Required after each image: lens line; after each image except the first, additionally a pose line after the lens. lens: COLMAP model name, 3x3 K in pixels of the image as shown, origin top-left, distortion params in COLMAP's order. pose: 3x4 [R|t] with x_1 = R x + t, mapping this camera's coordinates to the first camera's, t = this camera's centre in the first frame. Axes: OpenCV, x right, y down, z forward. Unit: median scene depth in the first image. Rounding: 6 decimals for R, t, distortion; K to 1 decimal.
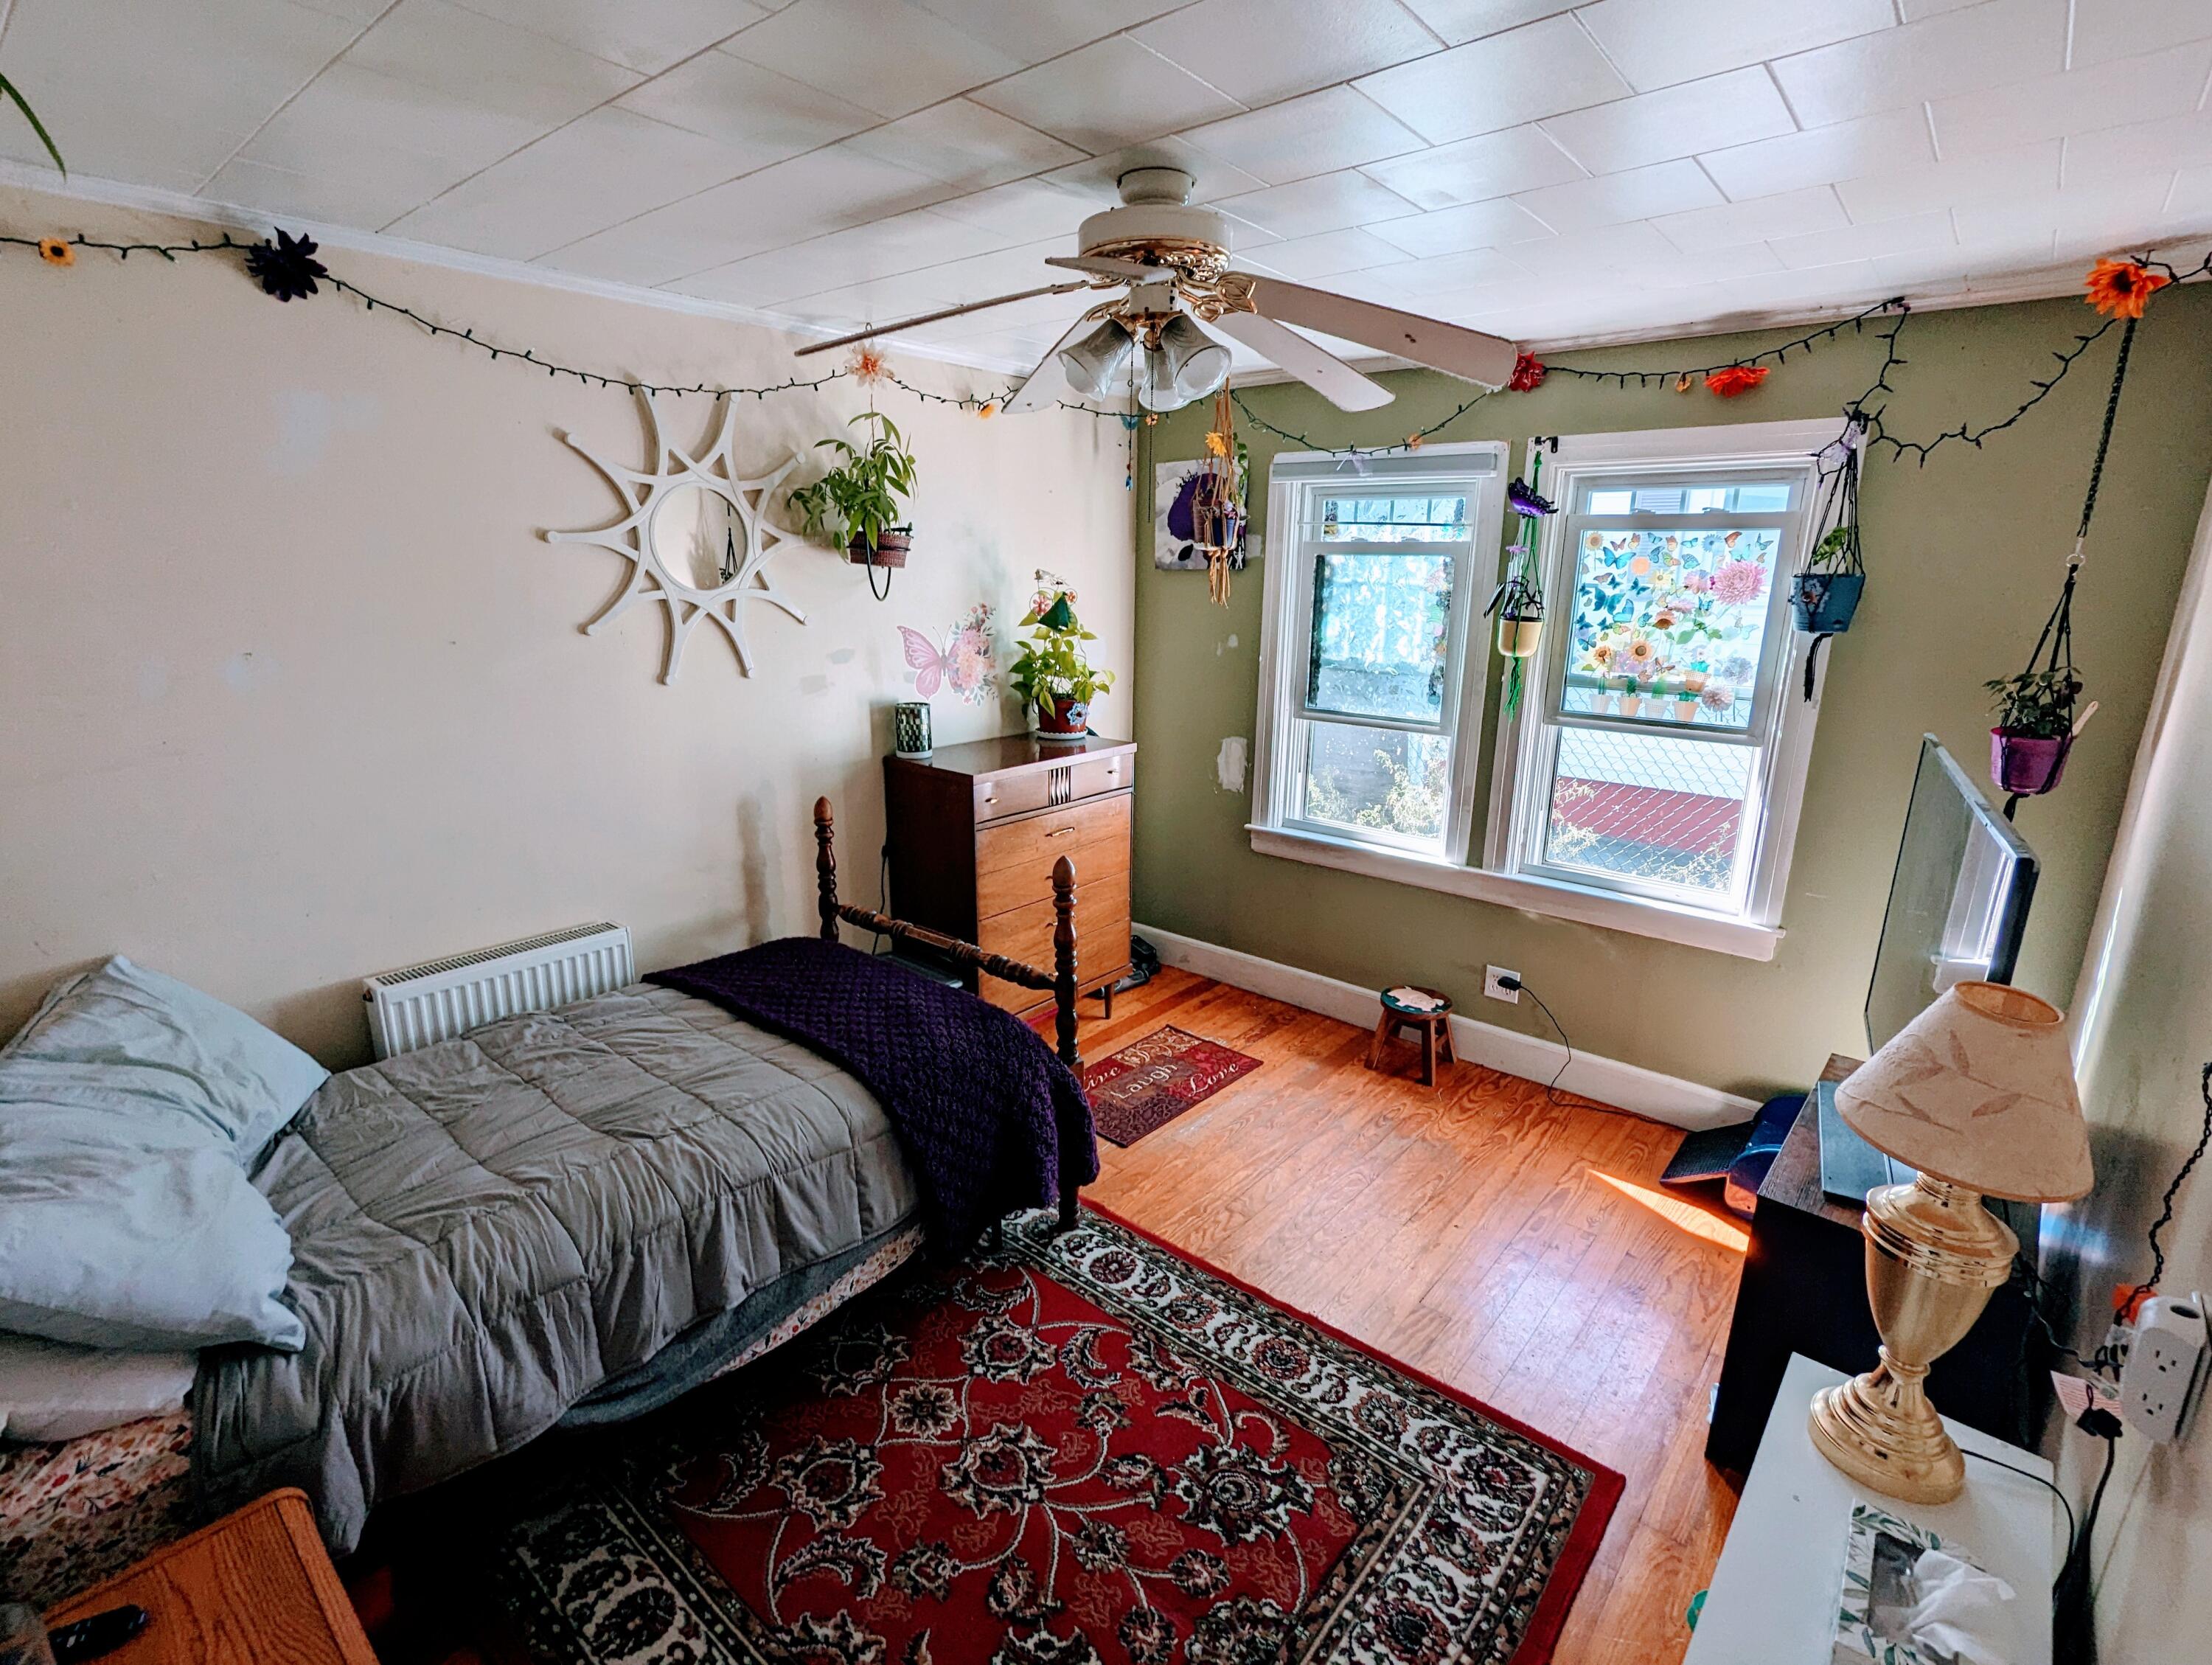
lens RADIAL K [[1043.6, 0, 1102.1], [0, 1043.6, 841.3], [0, 0, 1]] dist [-0.002867, 0.000365]
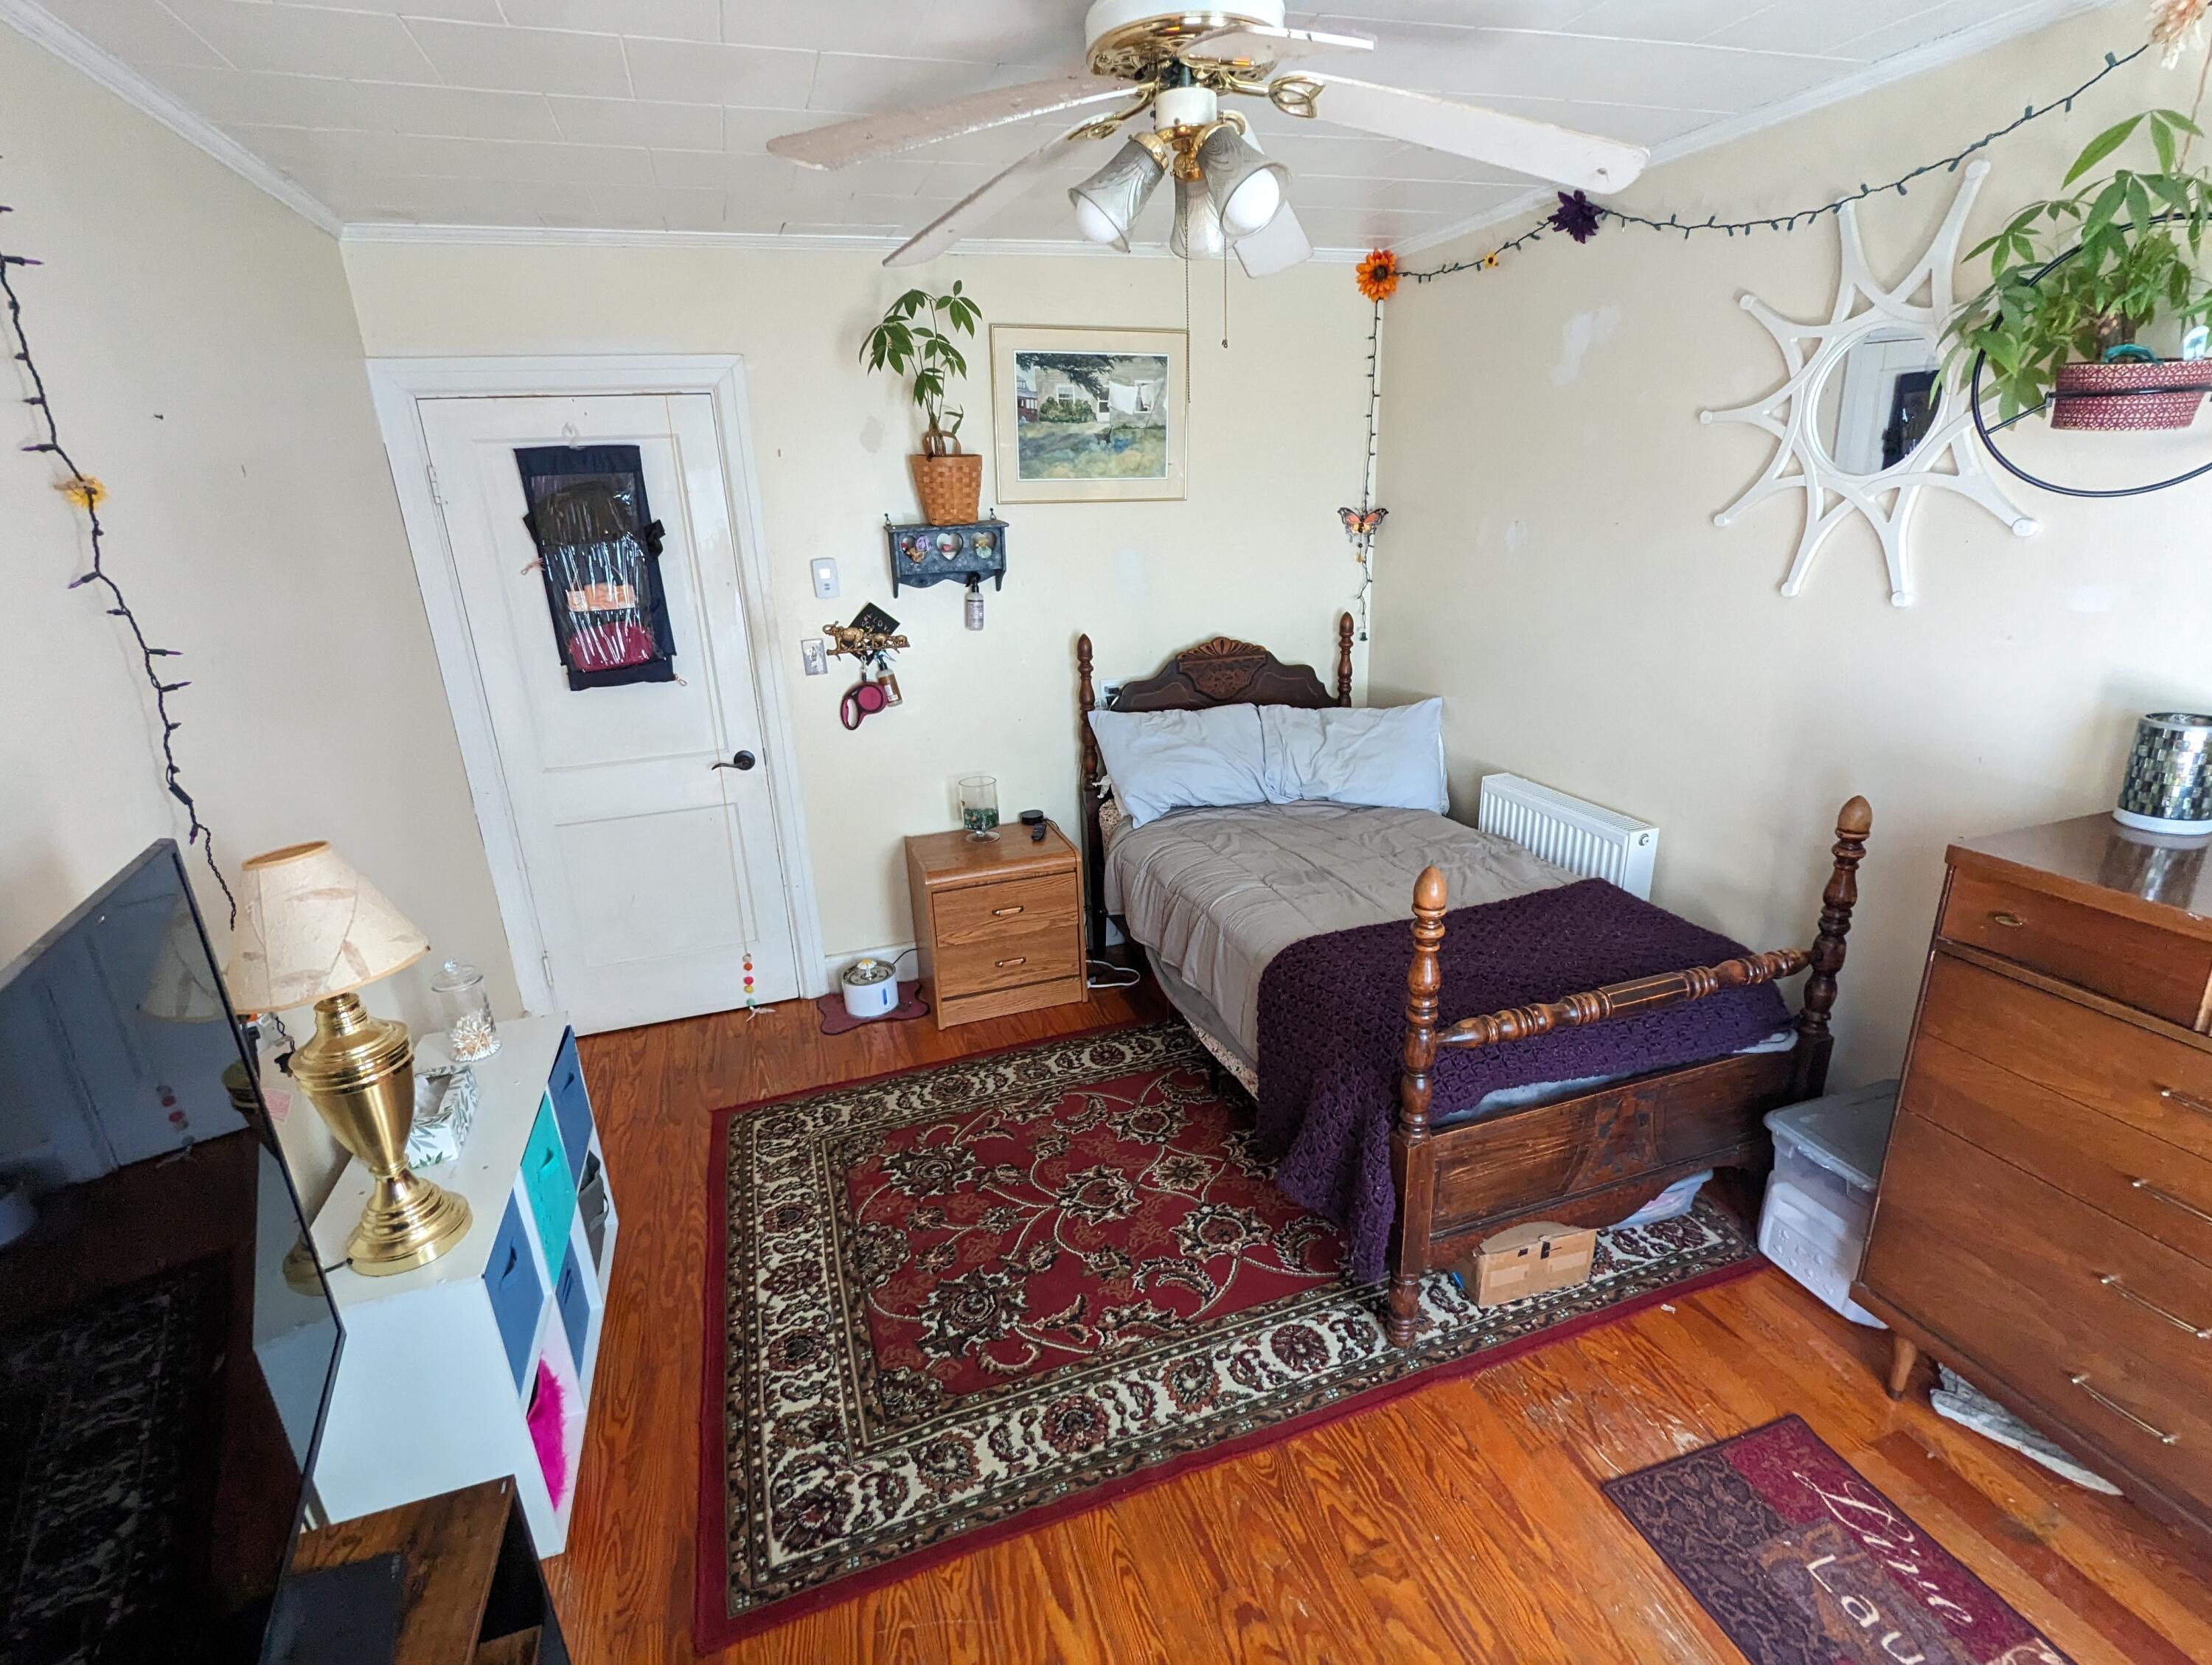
lens RADIAL K [[1043.6, 0, 1098.7], [0, 1043.6, 830.7], [0, 0, 1]] dist [-0.002867, 0.000365]
pose [[-0.504019, 0.290216, -0.813473, 0.788900], [-0.185523, 0.883491, 0.430144, -0.330119], [0.843532, 0.367719, -0.391455, 1.299256]]
